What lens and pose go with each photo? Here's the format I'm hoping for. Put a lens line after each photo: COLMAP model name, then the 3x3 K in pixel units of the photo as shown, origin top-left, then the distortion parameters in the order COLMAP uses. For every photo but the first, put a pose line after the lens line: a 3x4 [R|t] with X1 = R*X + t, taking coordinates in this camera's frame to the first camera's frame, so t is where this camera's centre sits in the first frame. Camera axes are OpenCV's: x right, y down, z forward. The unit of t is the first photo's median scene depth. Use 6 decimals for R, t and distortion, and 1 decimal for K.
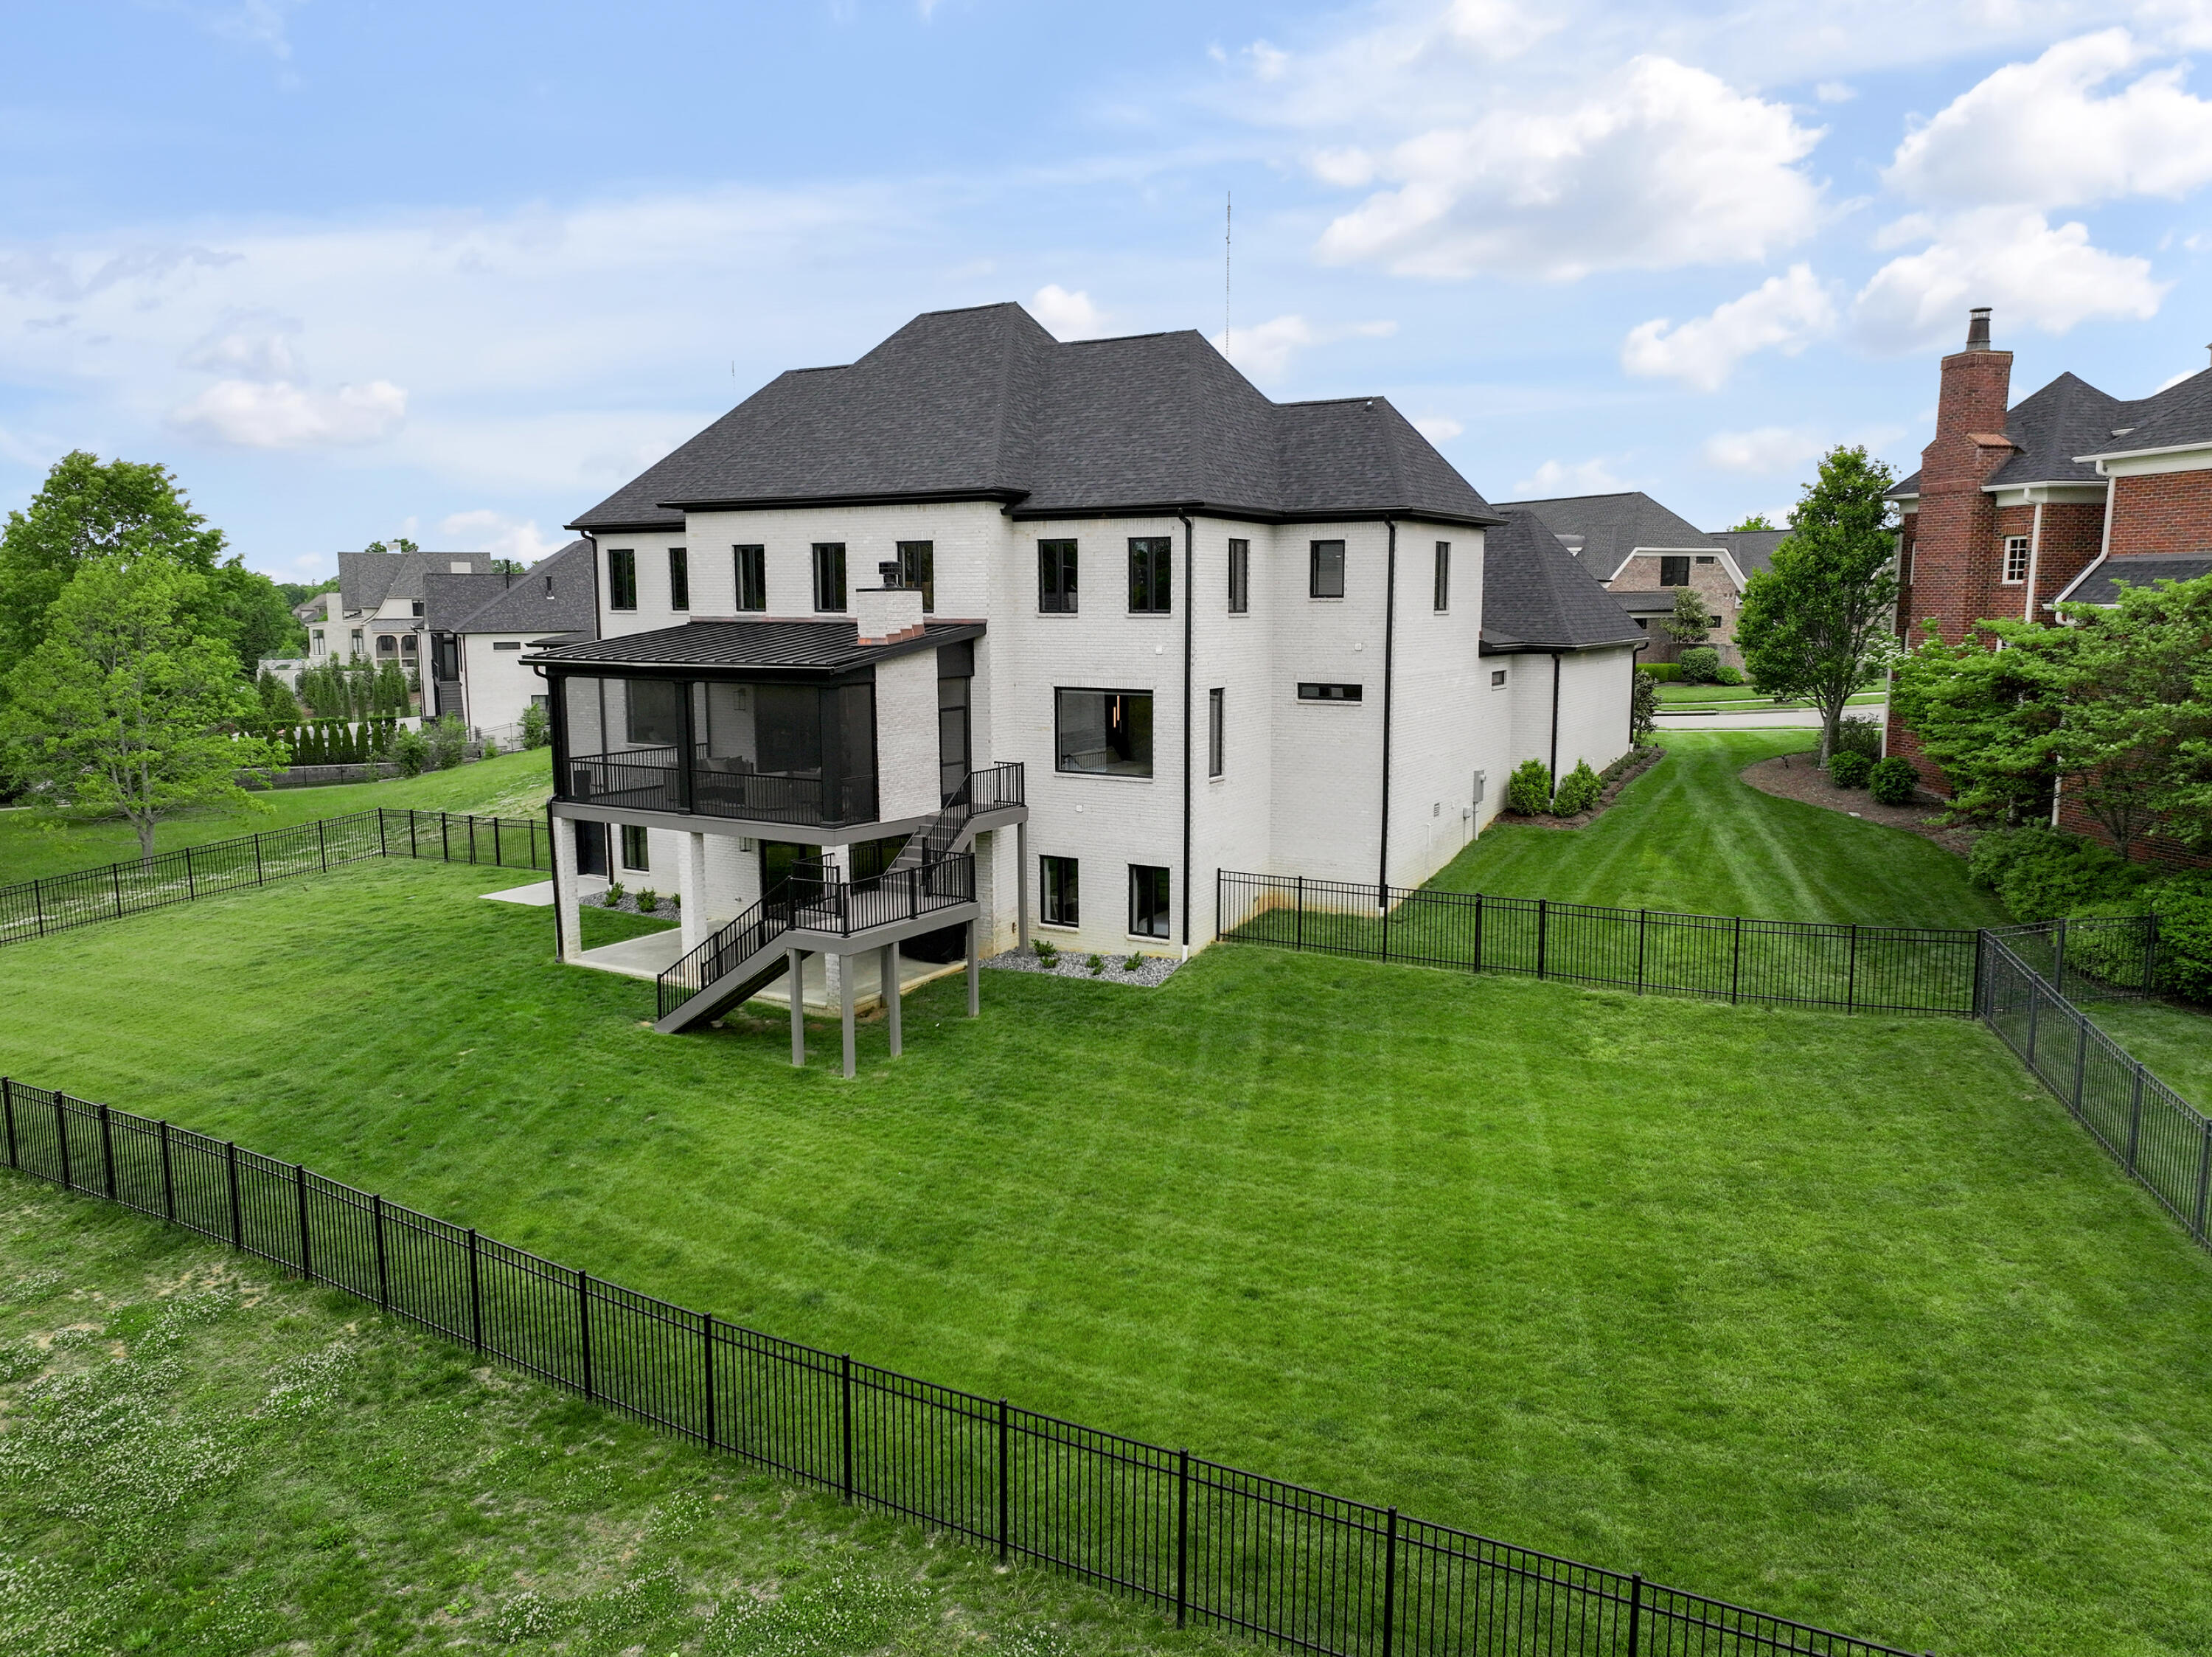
lens RADIAL K [[1531.5, 0, 1106.0], [0, 1531.5, 828.5], [0, 0, 1]] dist [0.006243, 0.002798]
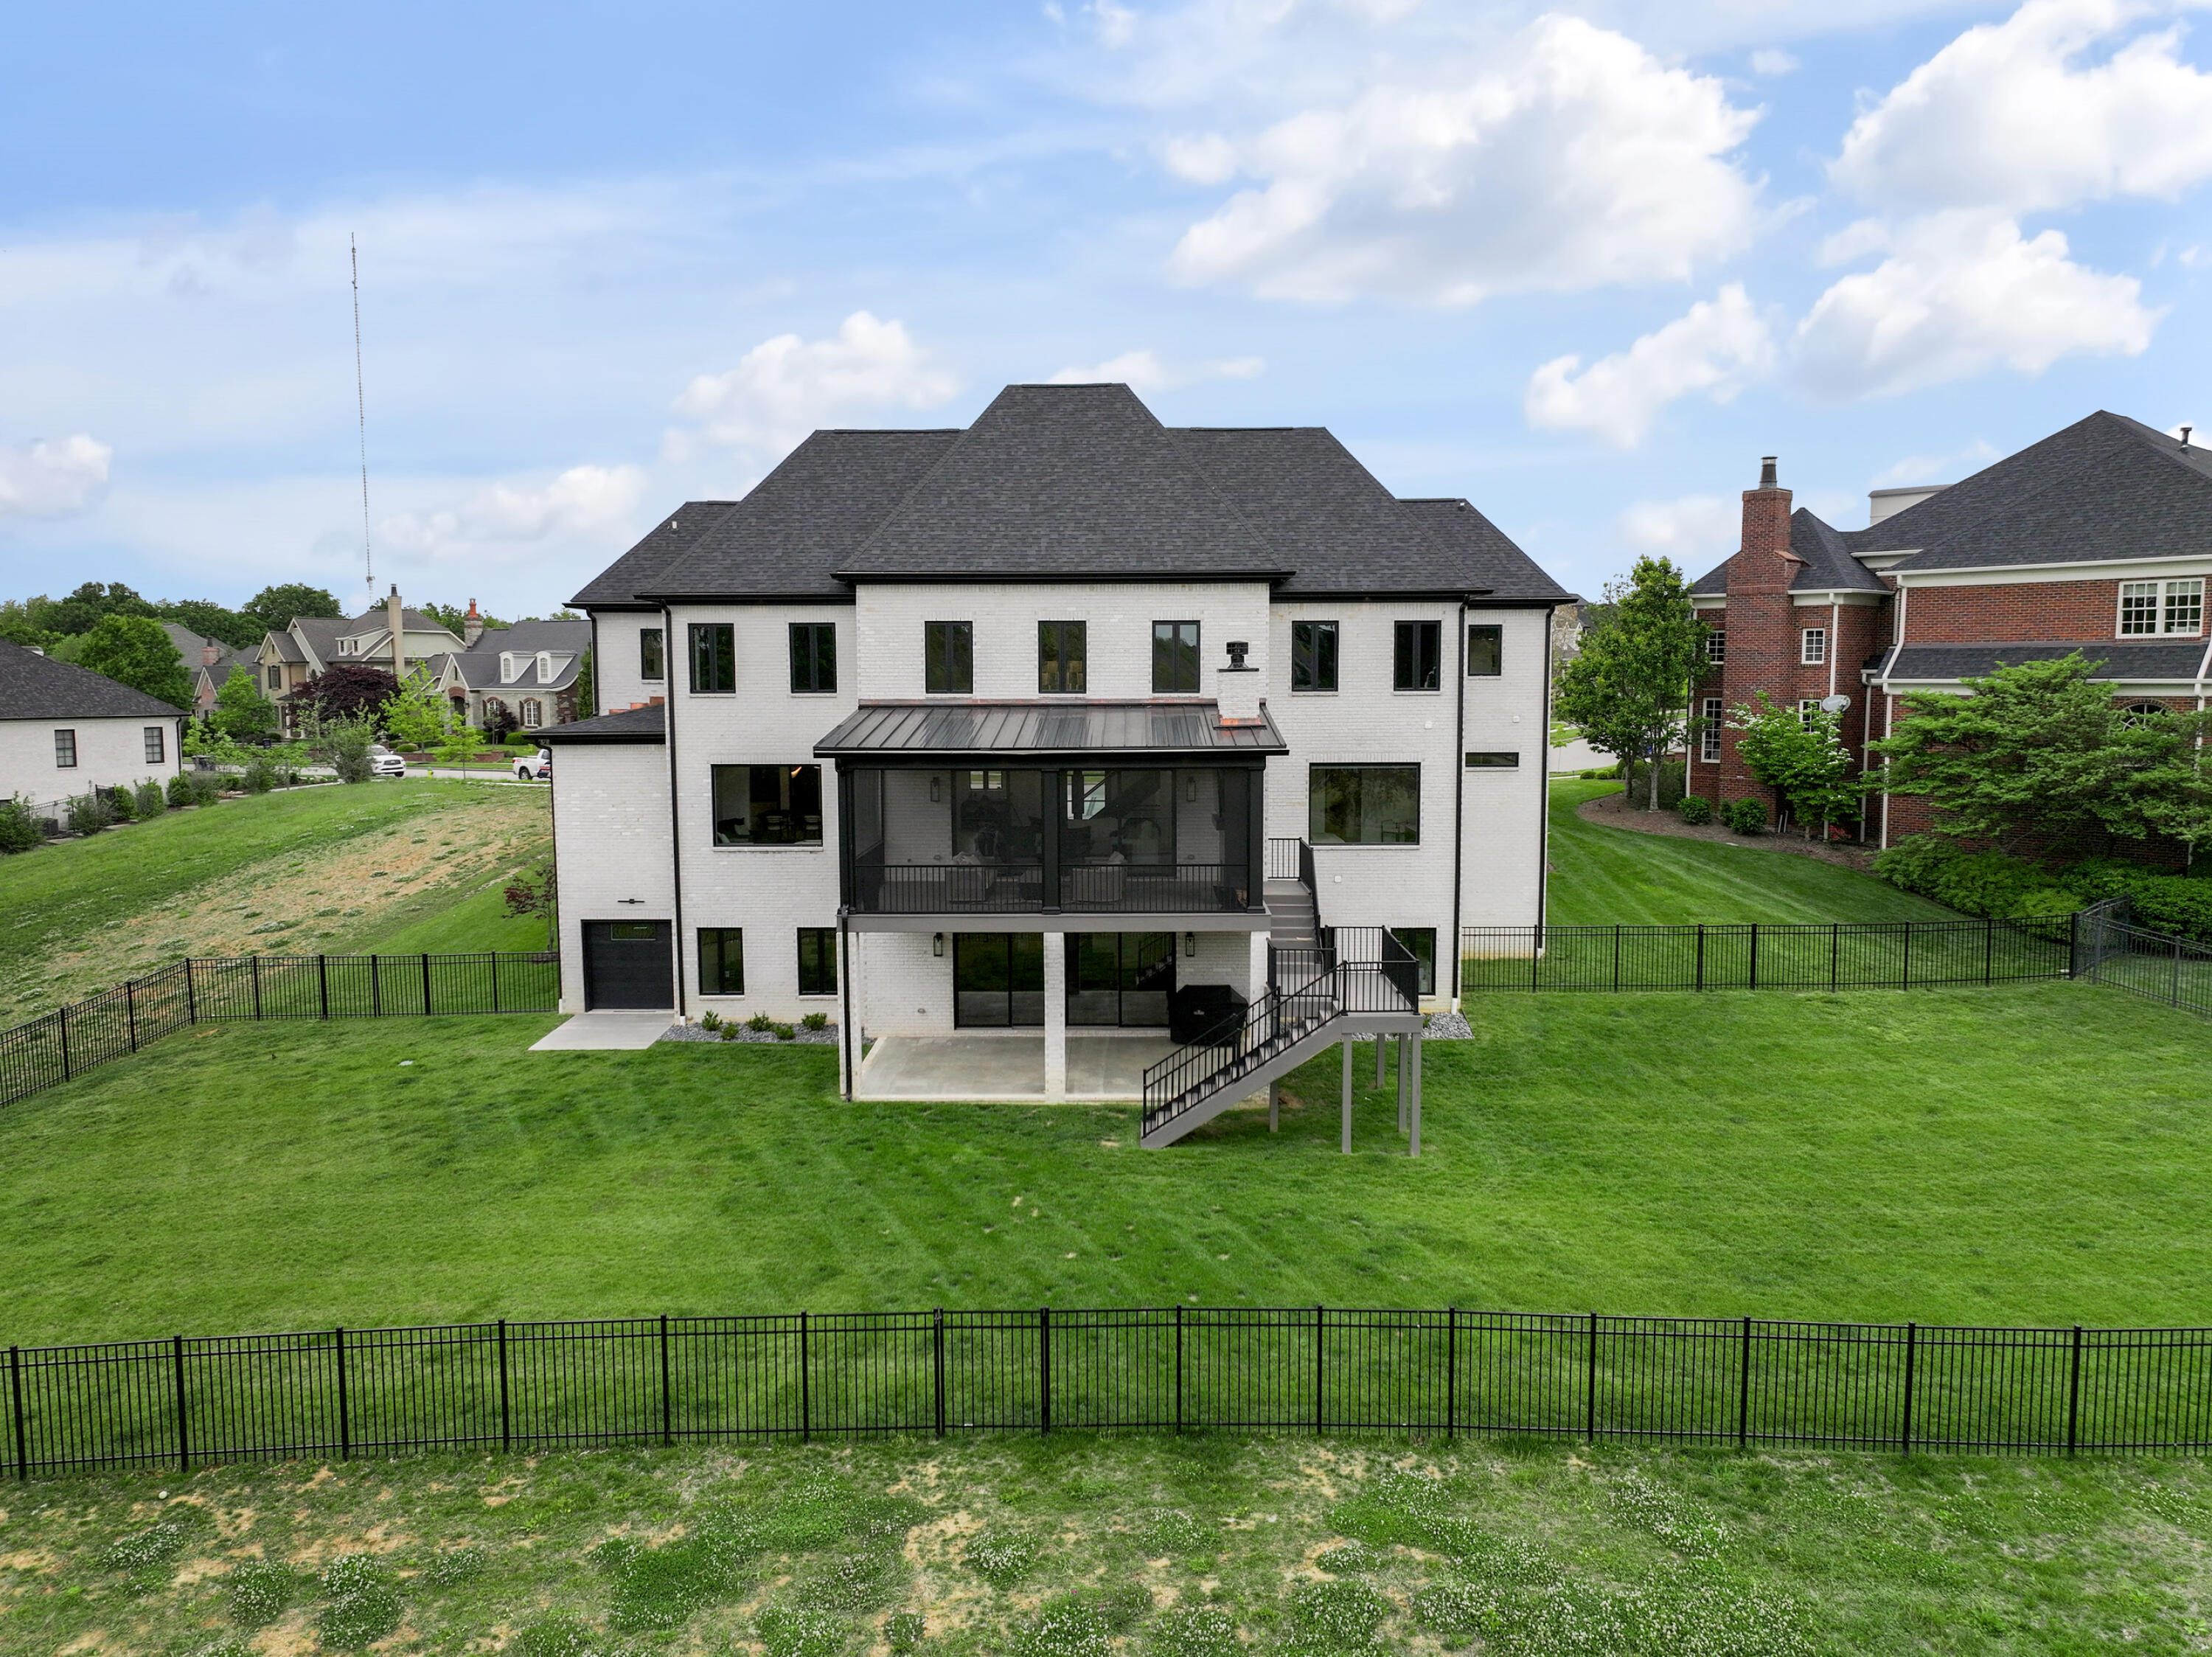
lens RADIAL K [[1531.5, 0, 1106.0], [0, 1531.5, 828.5], [0, 0, 1]] dist [0.006243, 0.002798]
pose [[0.863290, -0.053797, 0.501833, -0.663009], [0.078374, 0.996531, -0.027994, -0.029970], [-0.498586, 0.063498, 0.864511, 0.178127]]
